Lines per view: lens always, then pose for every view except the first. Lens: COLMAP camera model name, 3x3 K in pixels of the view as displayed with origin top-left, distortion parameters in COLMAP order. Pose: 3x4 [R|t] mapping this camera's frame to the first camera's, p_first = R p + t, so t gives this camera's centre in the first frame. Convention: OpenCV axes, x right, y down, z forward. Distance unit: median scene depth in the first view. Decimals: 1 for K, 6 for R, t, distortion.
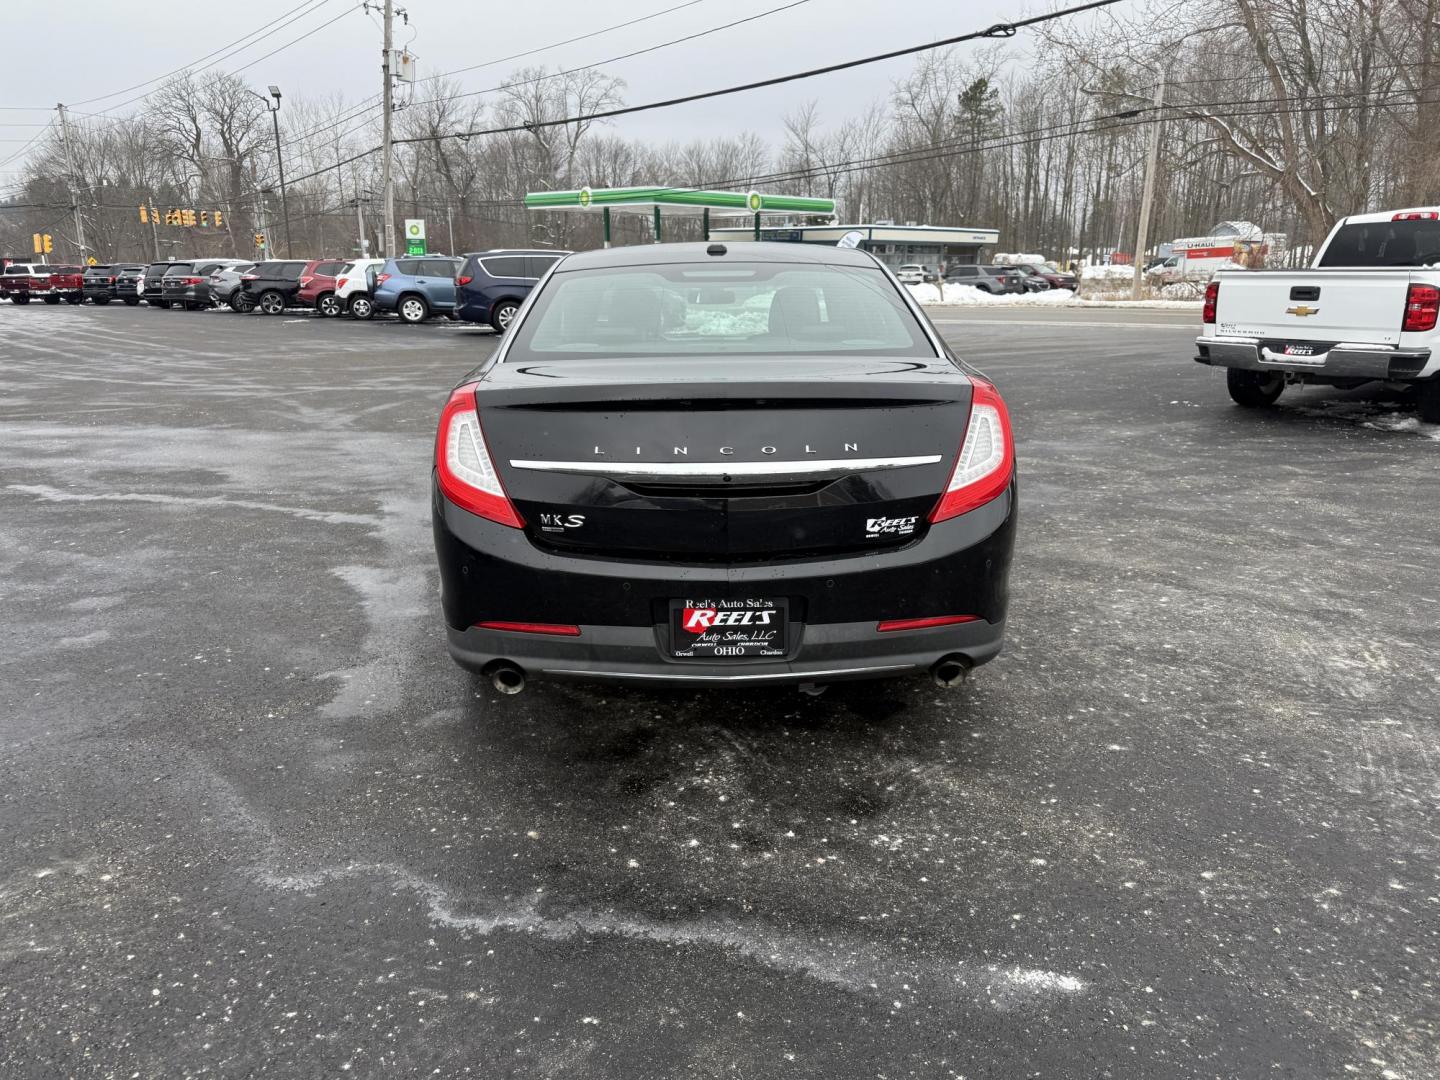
lens RADIAL K [[992.8, 0, 720.0], [0, 992.8, 540.0], [0, 0, 1]] dist [0.048991, -0.062194]
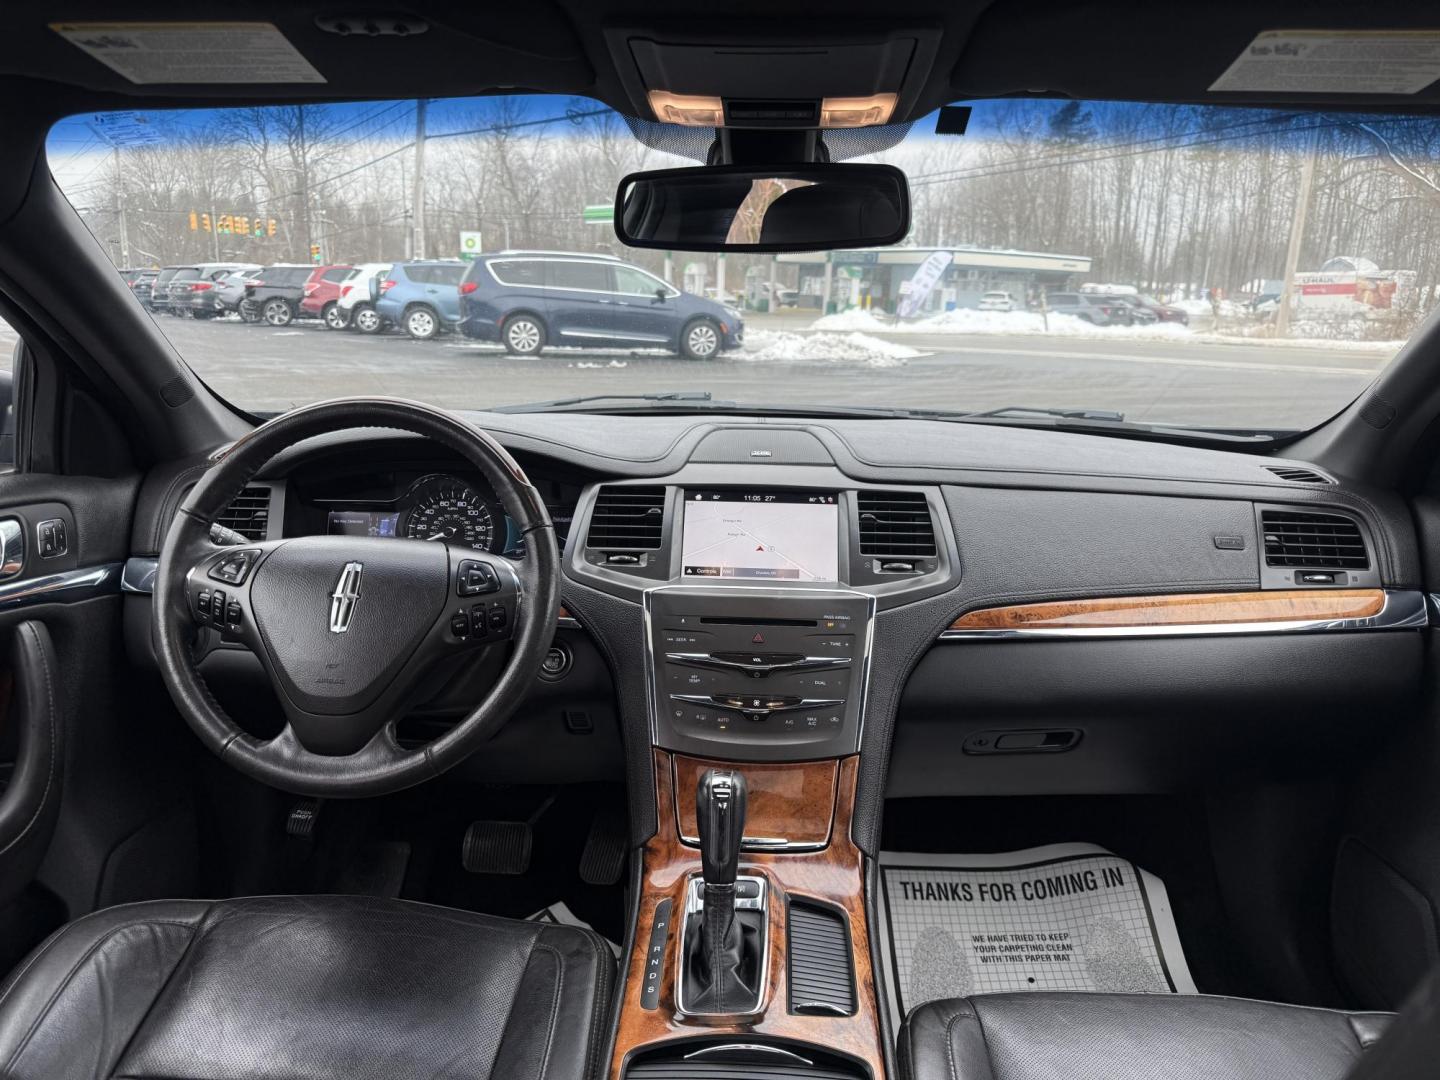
lens RADIAL K [[1017.6, 0, 720.0], [0, 1017.6, 540.0], [0, 0, 1]] dist [0.075366, -0.155083]
pose [[0.997646, 0.039827, -0.055830, -0.000876], [-0.041400, 0.998769, -0.027312, -0.025680], [0.054673, 0.029559, 0.998067, 0.113402]]
